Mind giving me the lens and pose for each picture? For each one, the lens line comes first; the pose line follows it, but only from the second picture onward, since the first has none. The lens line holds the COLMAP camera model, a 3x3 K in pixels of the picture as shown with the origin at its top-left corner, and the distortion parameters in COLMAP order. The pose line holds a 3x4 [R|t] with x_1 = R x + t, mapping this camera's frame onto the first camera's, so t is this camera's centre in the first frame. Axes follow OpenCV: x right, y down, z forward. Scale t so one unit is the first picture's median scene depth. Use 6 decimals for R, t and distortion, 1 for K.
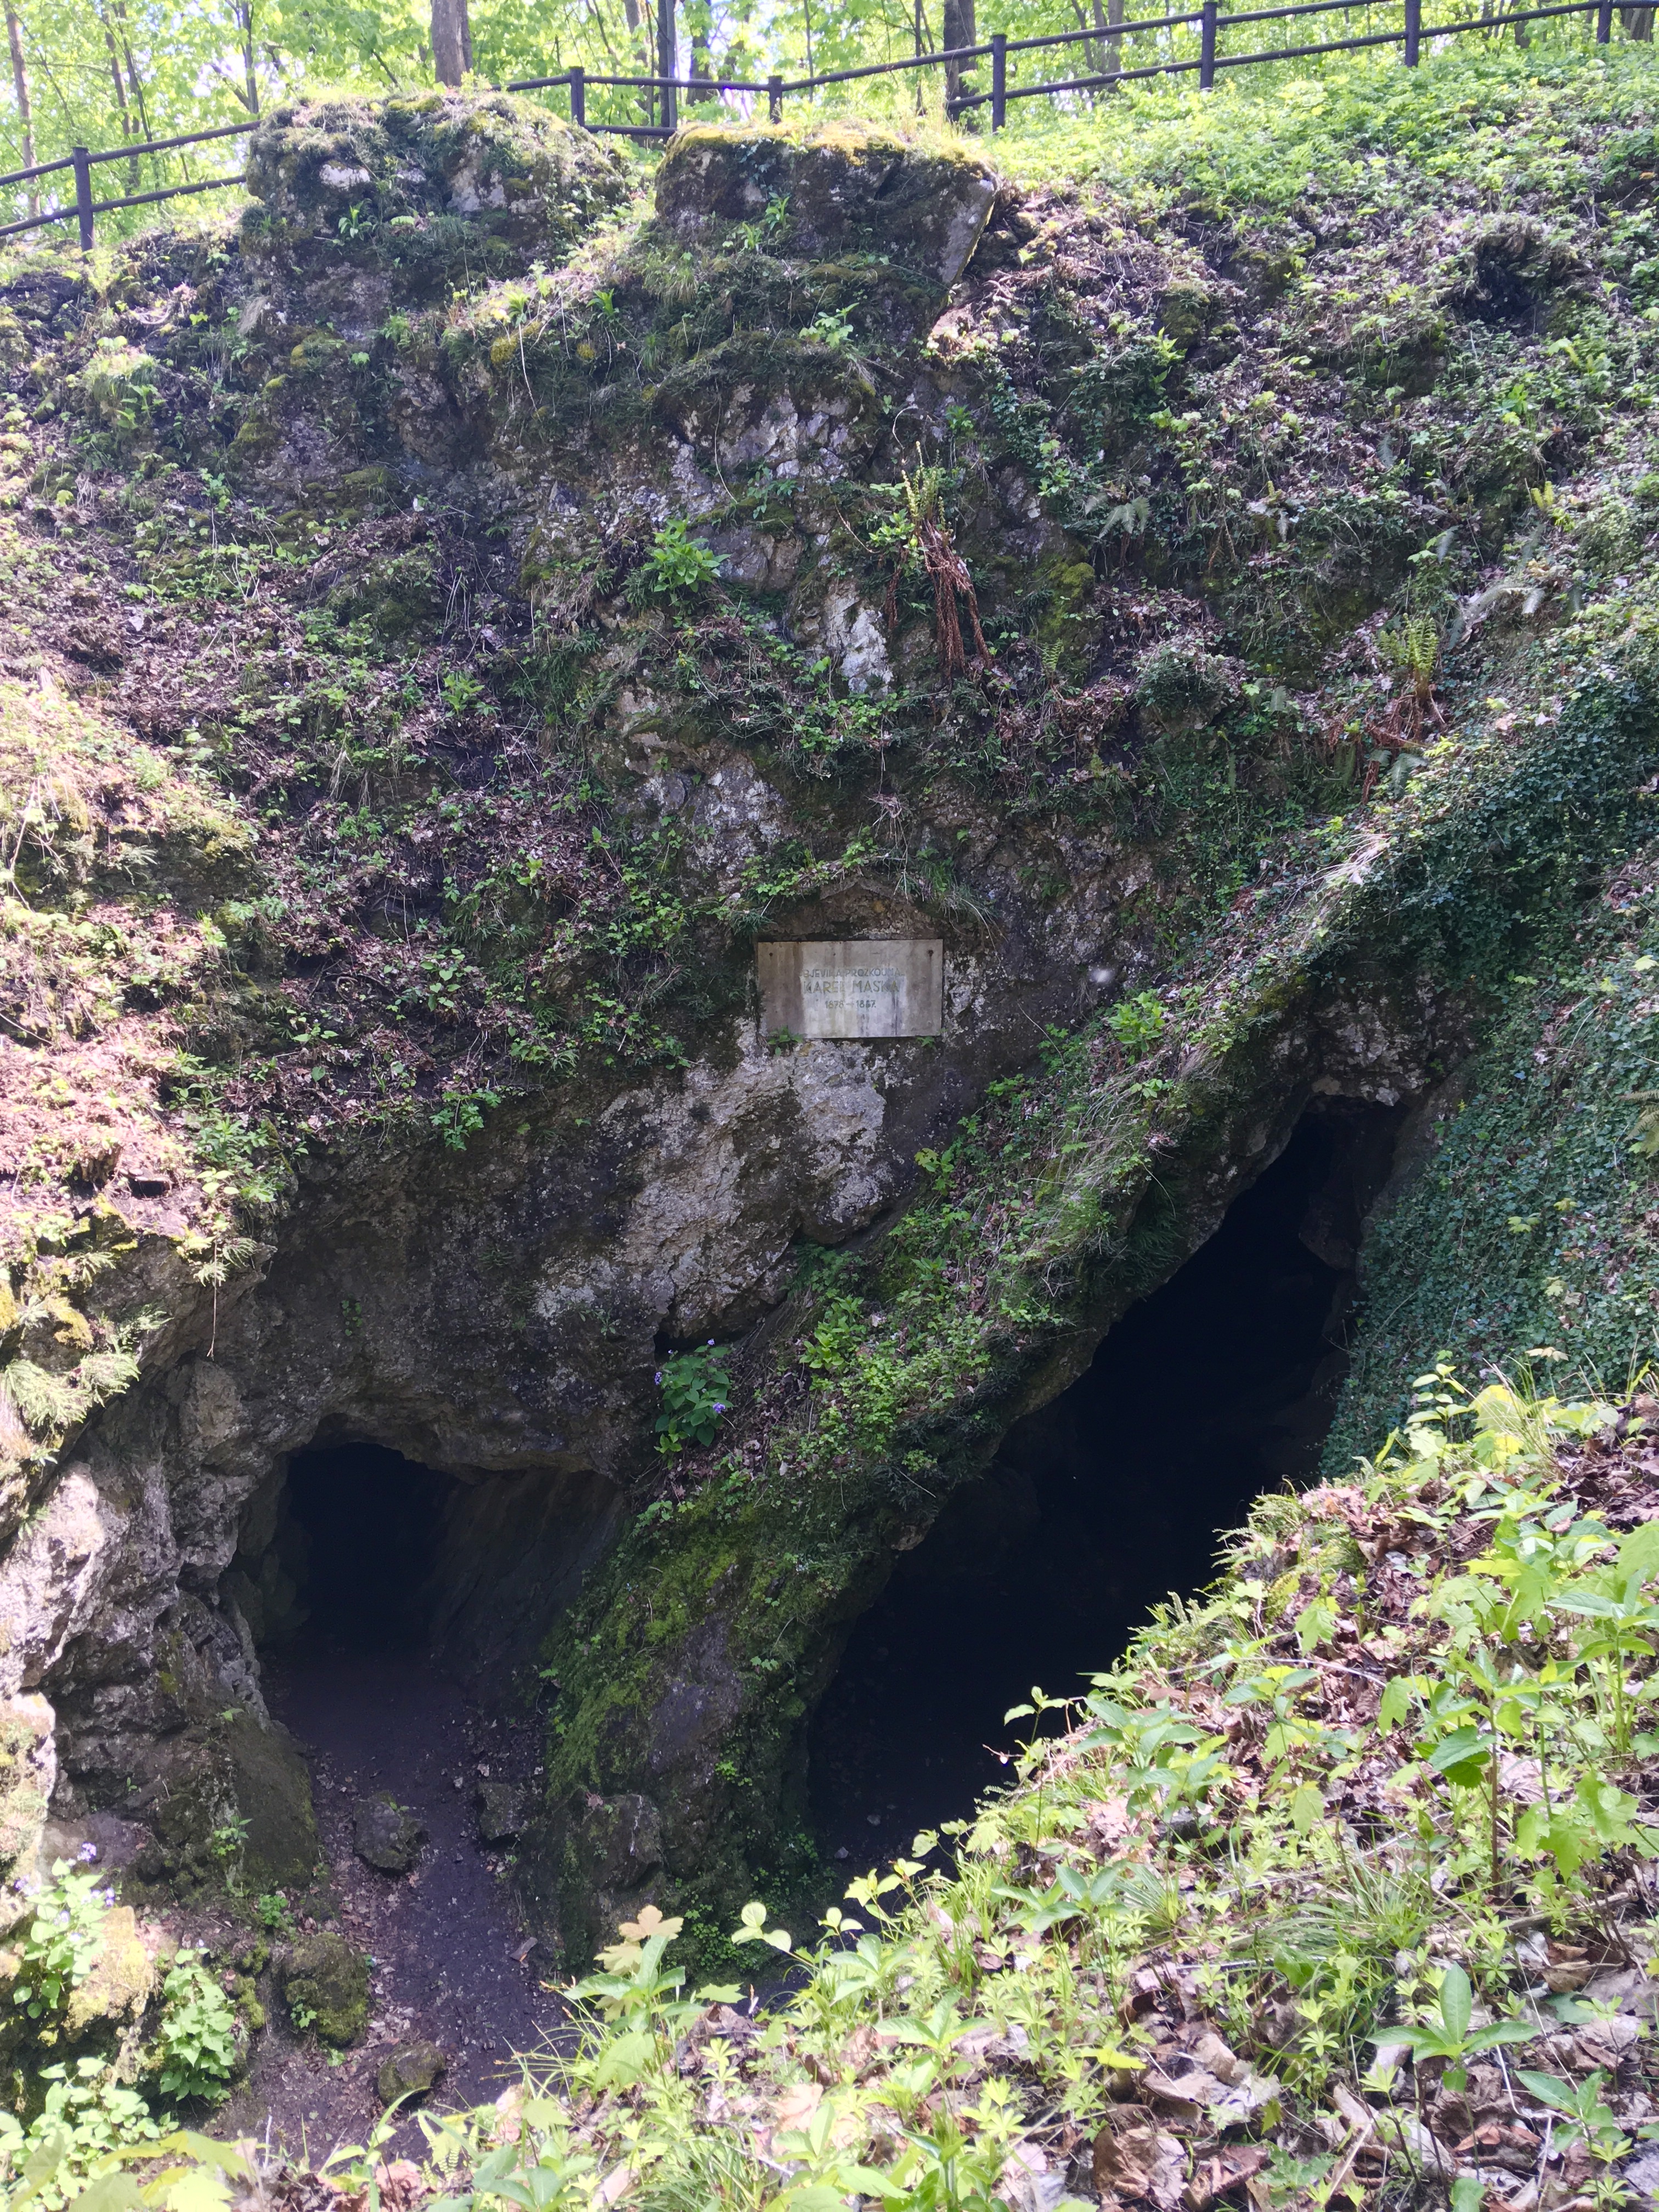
lens RADIAL K [[1866.9, 0, 825.4], [0, 1866.9, 1101.8], [0, 0, 1]] dist [0.102959, -0.132423]
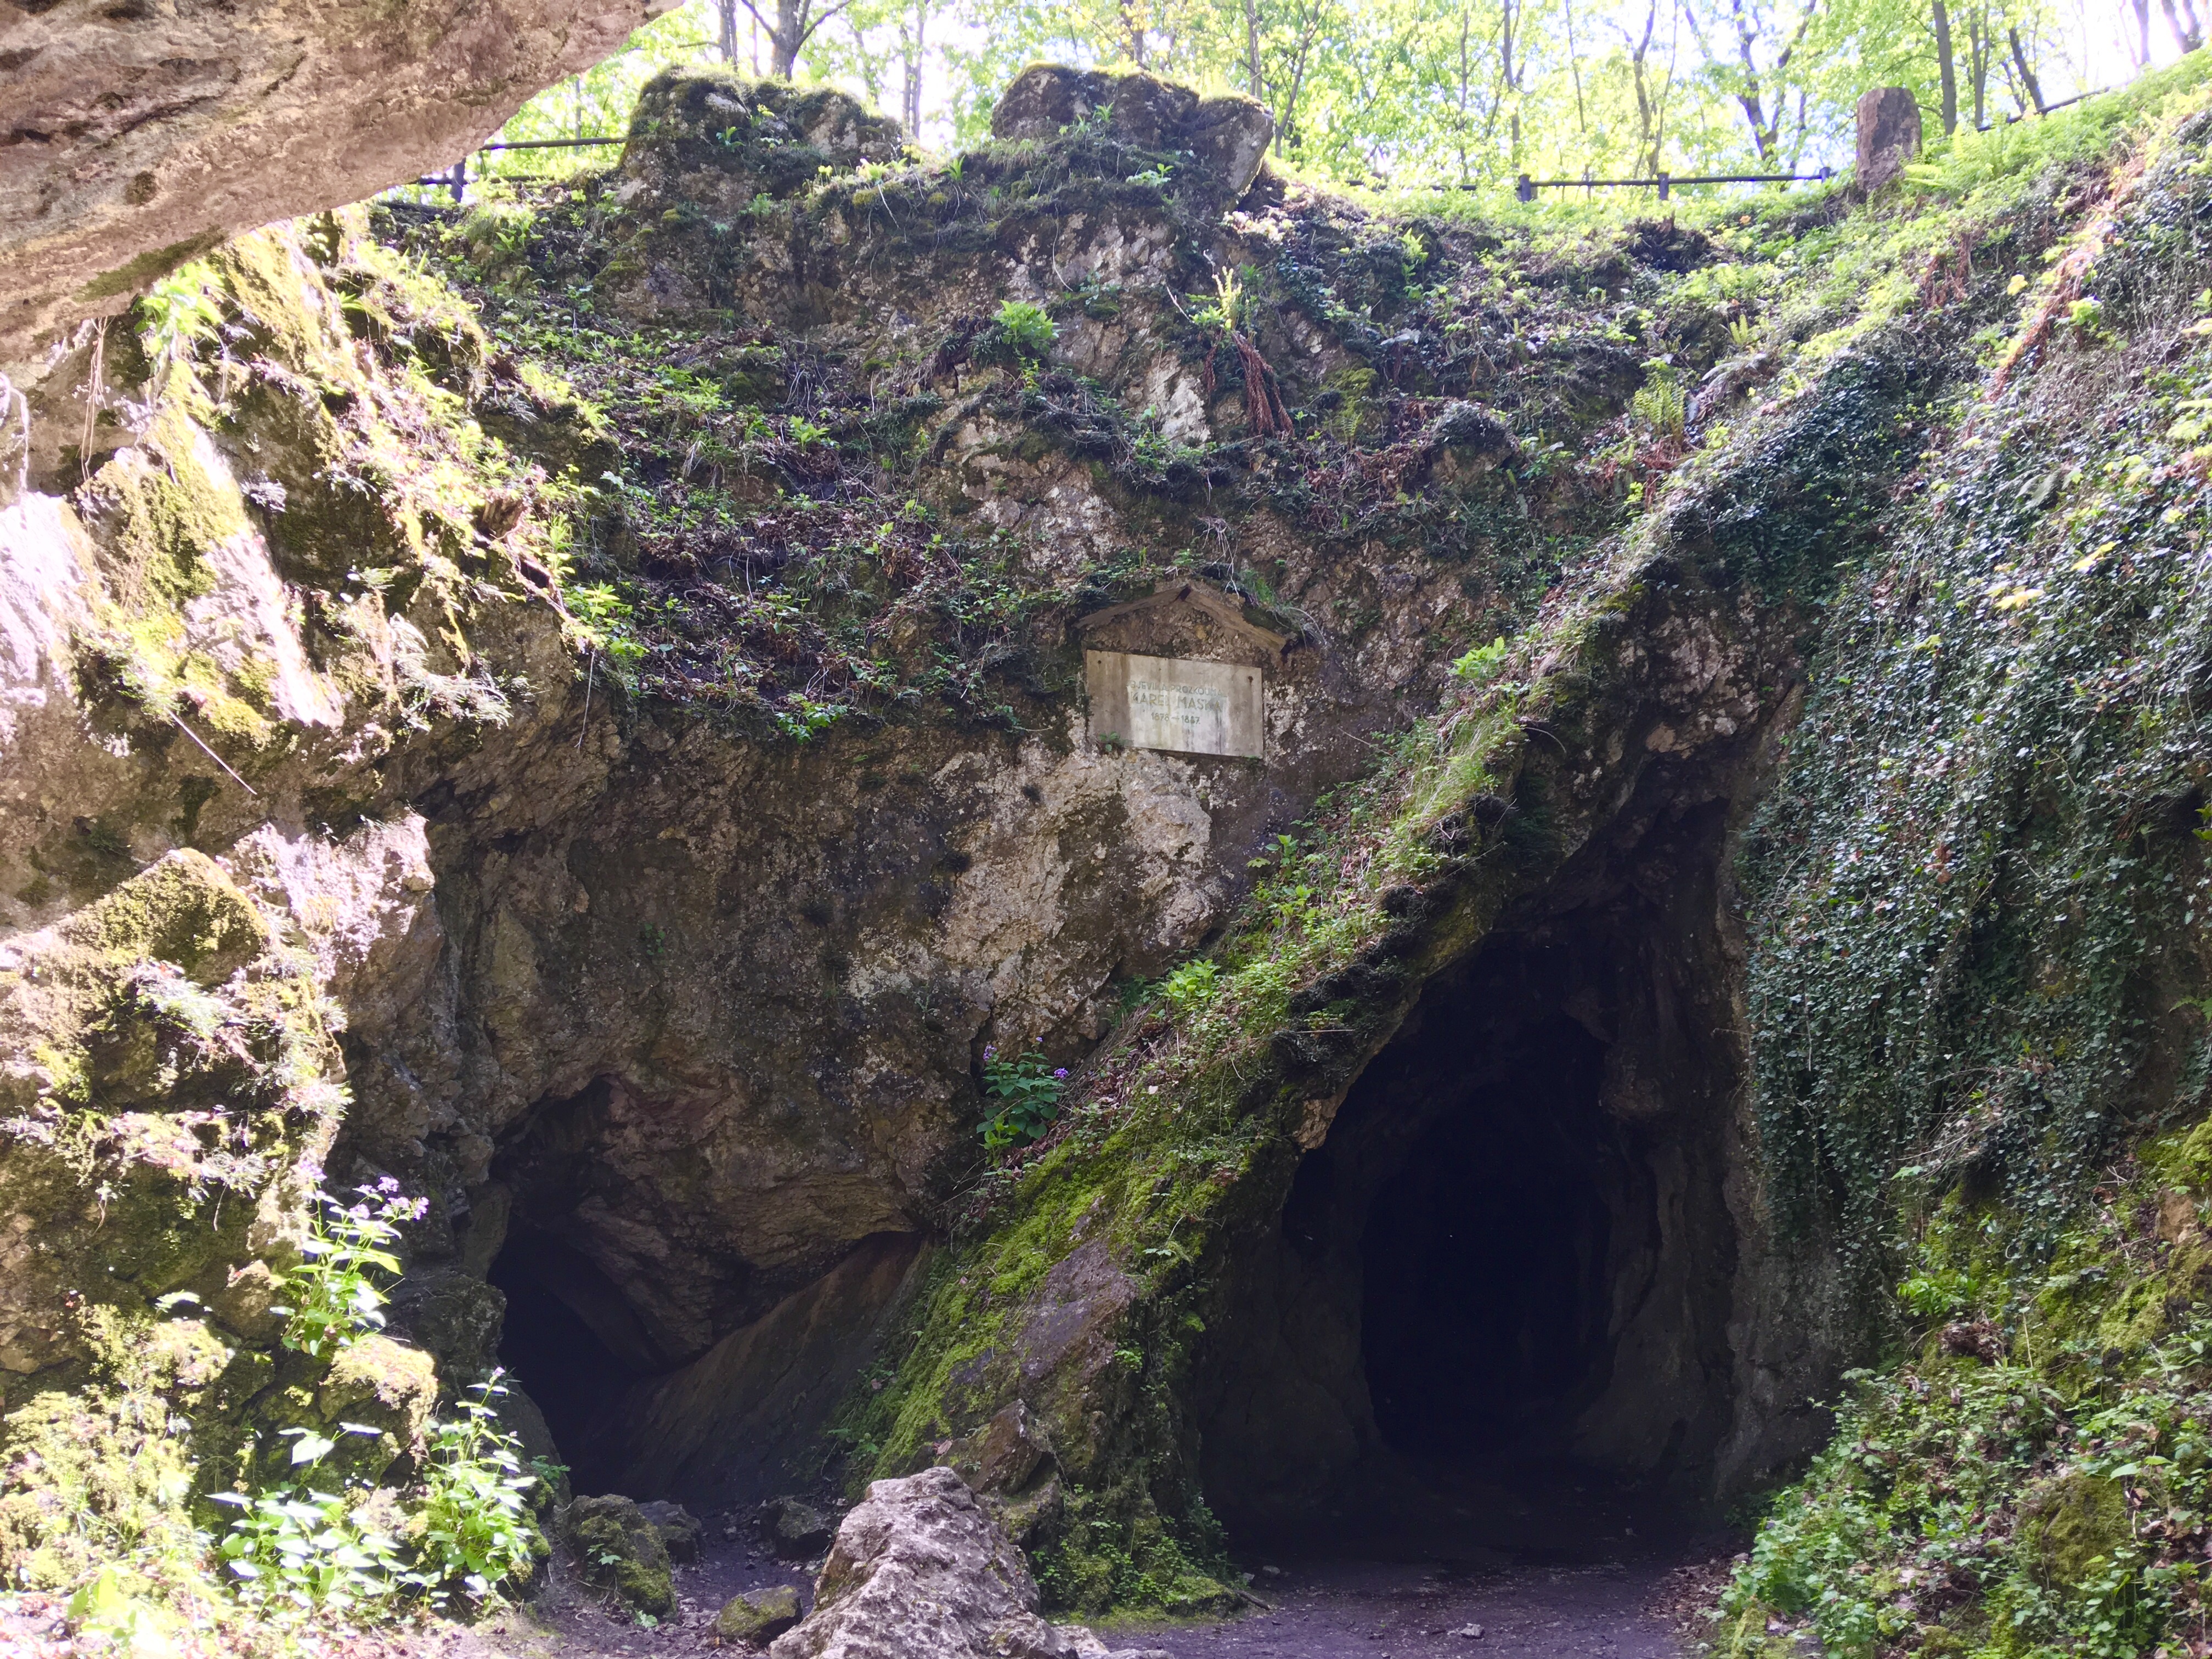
lens RADIAL K [[1866.9, 0, 1101.1], [0, 1866.9, 822.0], [0, 0, 1]] dist [0.102959, -0.132423]
pose [[0.987443, 0.047373, 0.150706, -0.180140], [0.038029, 0.854646, -0.517817, 0.529372], [-0.153330, 0.517046, 0.842112, 0.198035]]
